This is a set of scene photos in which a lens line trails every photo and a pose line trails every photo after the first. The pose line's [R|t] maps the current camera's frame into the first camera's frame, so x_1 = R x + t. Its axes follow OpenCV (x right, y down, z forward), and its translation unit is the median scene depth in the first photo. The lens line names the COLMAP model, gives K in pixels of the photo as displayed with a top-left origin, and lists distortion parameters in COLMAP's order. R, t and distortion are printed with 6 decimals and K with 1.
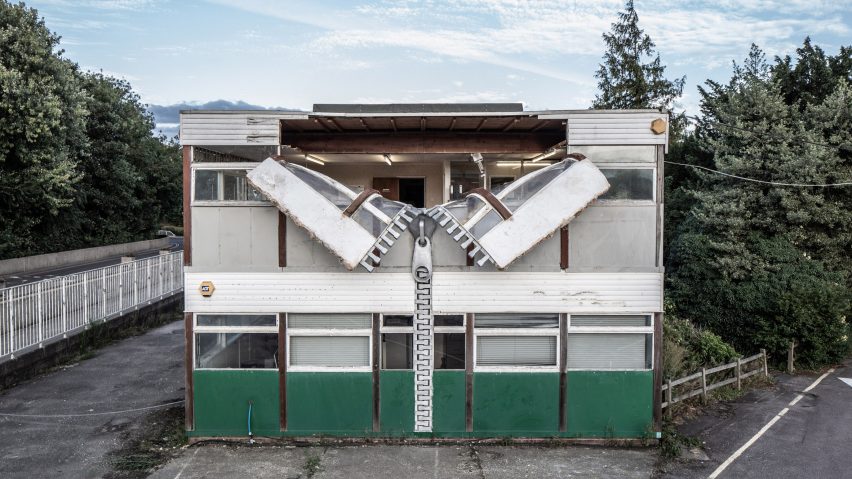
lens RADIAL K [[580.0, 0, 417.3], [0, 580.0, 221.4], [0, 0, 1]] dist [-0.004128, -0.002795]
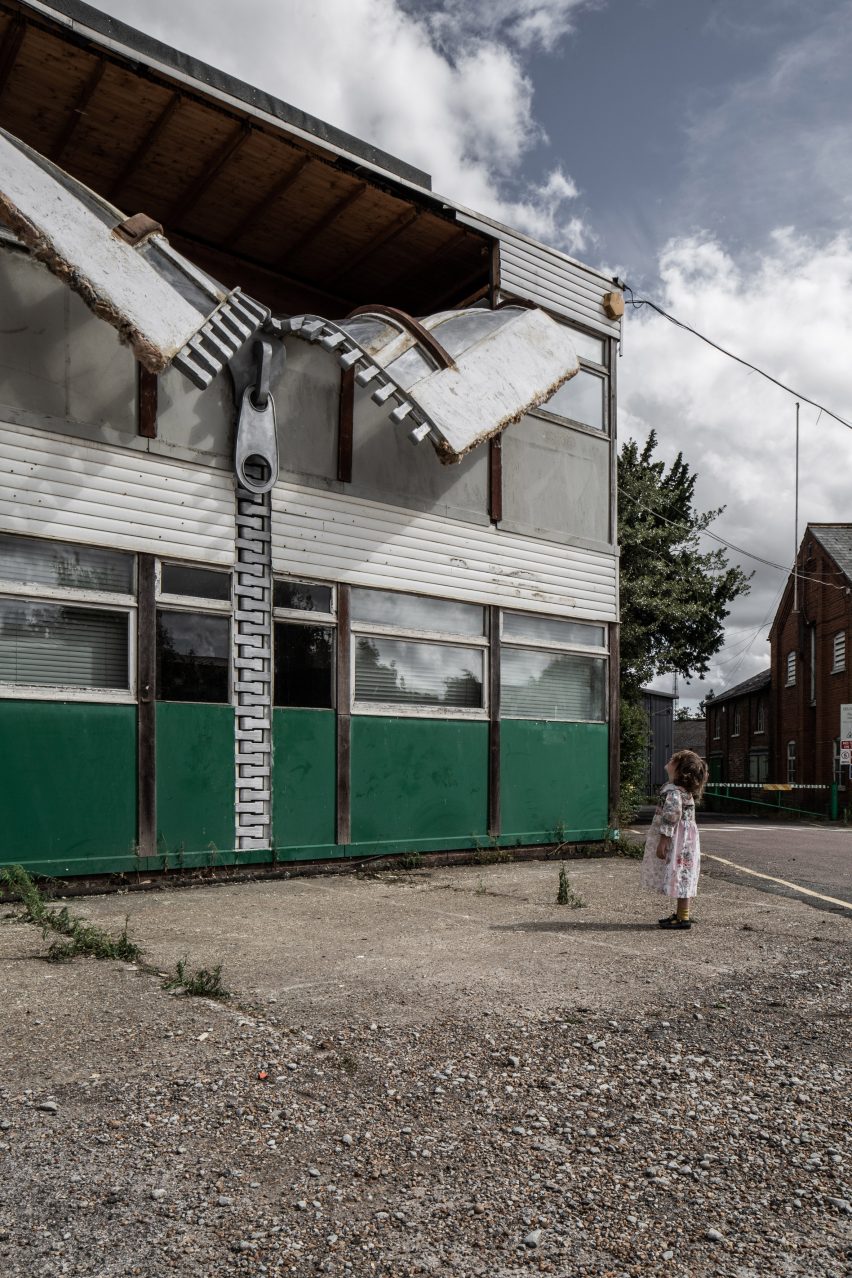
lens RADIAL K [[902.1, 0, 408.1], [0, 902.1, 774.3], [0, 0, 1]] dist [-0.002461, -0.002044]
pose [[0.795940, -0.000735, 0.605375, -0.302692], [0.020678, 0.999449, -0.025974, 0.327883], [-0.605022, 0.033192, 0.795517, 0.401825]]
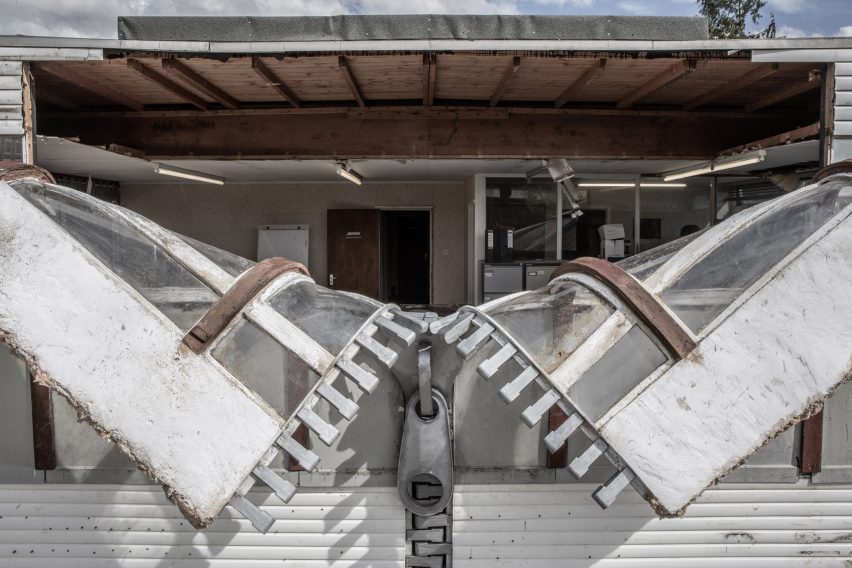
lens RADIAL K [[711.7, 0, 426.0], [0, 711.7, 284.0], [0, 0, 1]] dist [-0.109320, 0.128742]
pose [[0.999955, 0.000660, 0.009417, 0.004350], [-0.001112, 0.998842, 0.048094, -0.059846], [-0.009375, -0.048102, 0.998798, 0.559641]]
